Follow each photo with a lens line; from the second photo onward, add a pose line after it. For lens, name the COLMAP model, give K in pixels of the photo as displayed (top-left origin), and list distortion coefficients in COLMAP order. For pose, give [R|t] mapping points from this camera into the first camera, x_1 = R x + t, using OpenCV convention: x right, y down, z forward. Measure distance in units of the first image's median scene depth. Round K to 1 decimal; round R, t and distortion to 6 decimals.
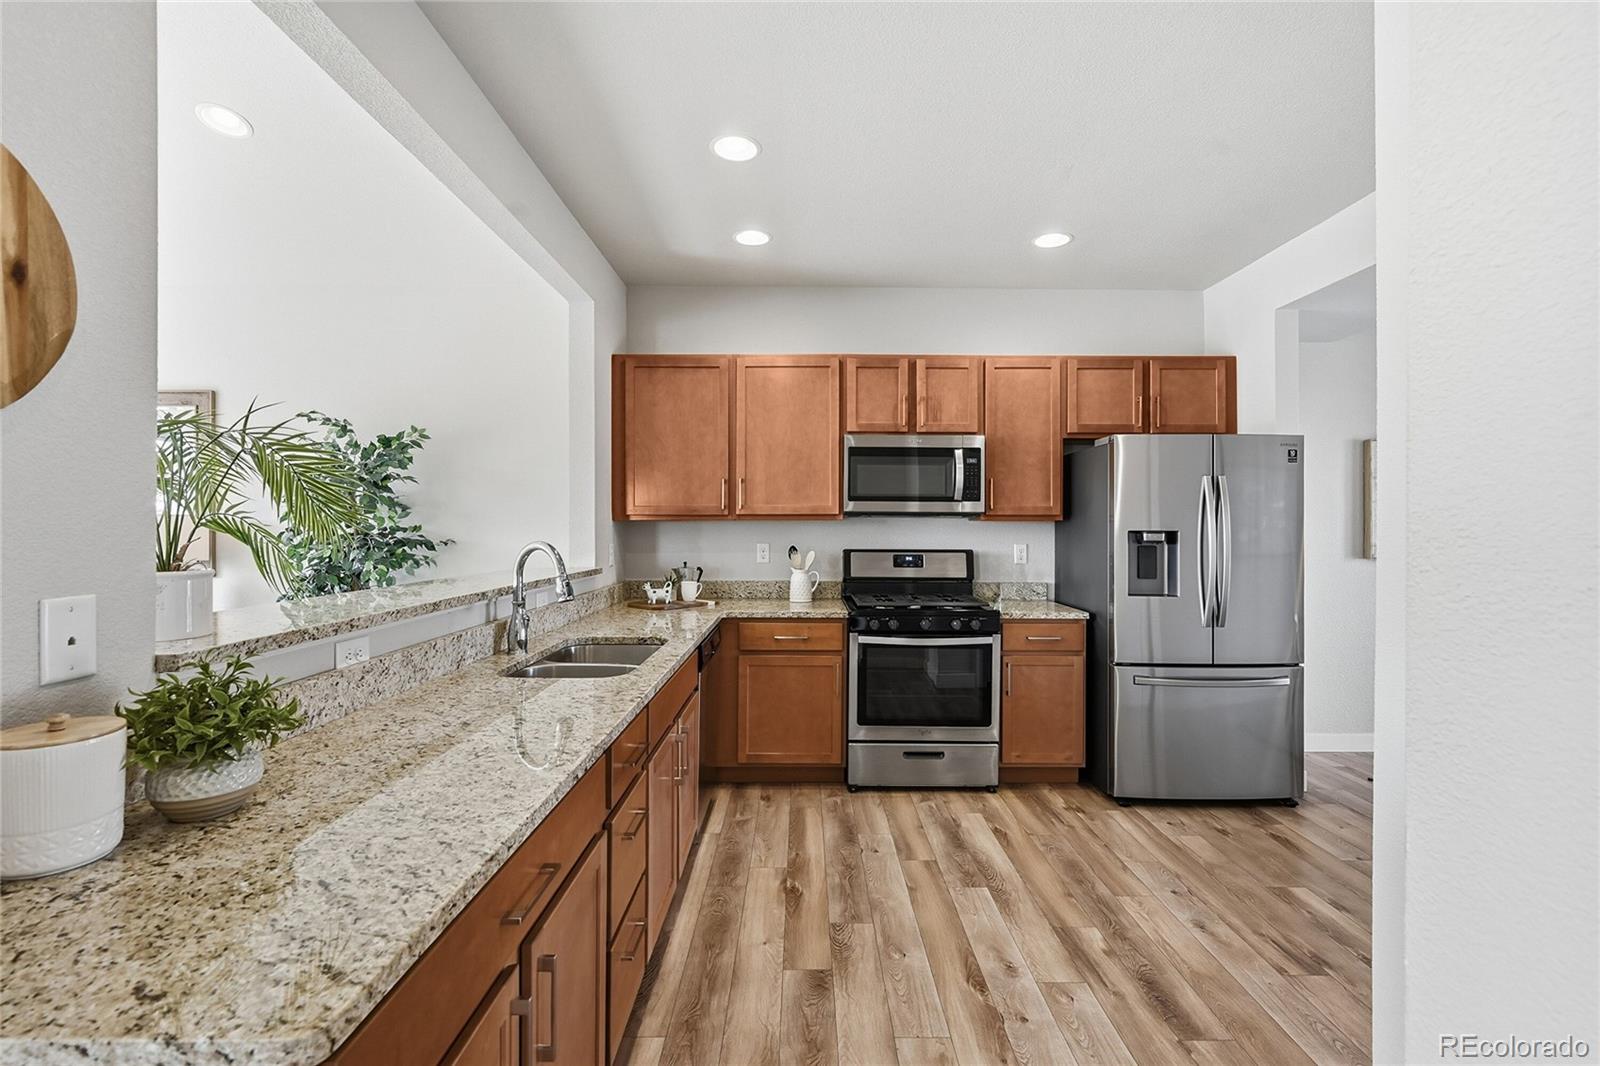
lens RADIAL K [[706.4, 0, 803.6], [0, 706.4, 526.5], [0, 0, 1]] dist [-0.000858, 0.000648]
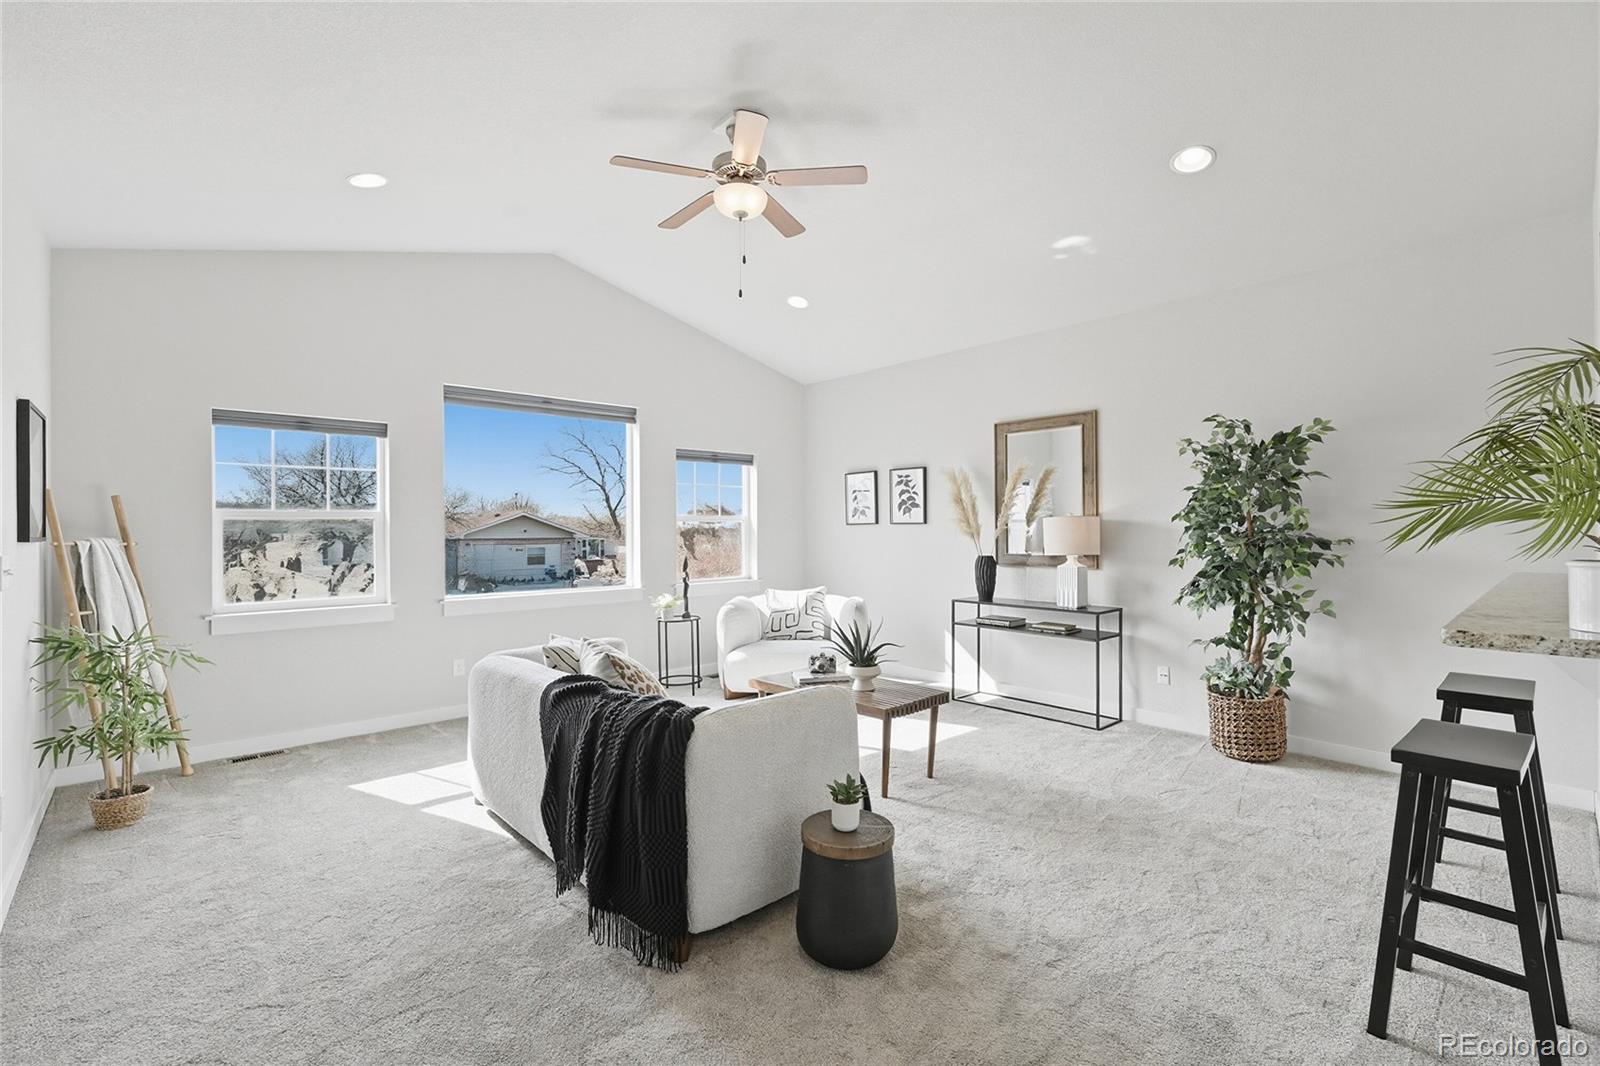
lens RADIAL K [[706.4, 0, 805.4], [0, 706.4, 527.9], [0, 0, 1]] dist [-0.000858, 0.000648]
pose [[0.676243, -0.005387, -0.736659, -0.365946], [0.004691, 0.999984, -0.003006, 0.005571], [0.736664, -0.001423, 0.676258, -0.176139]]
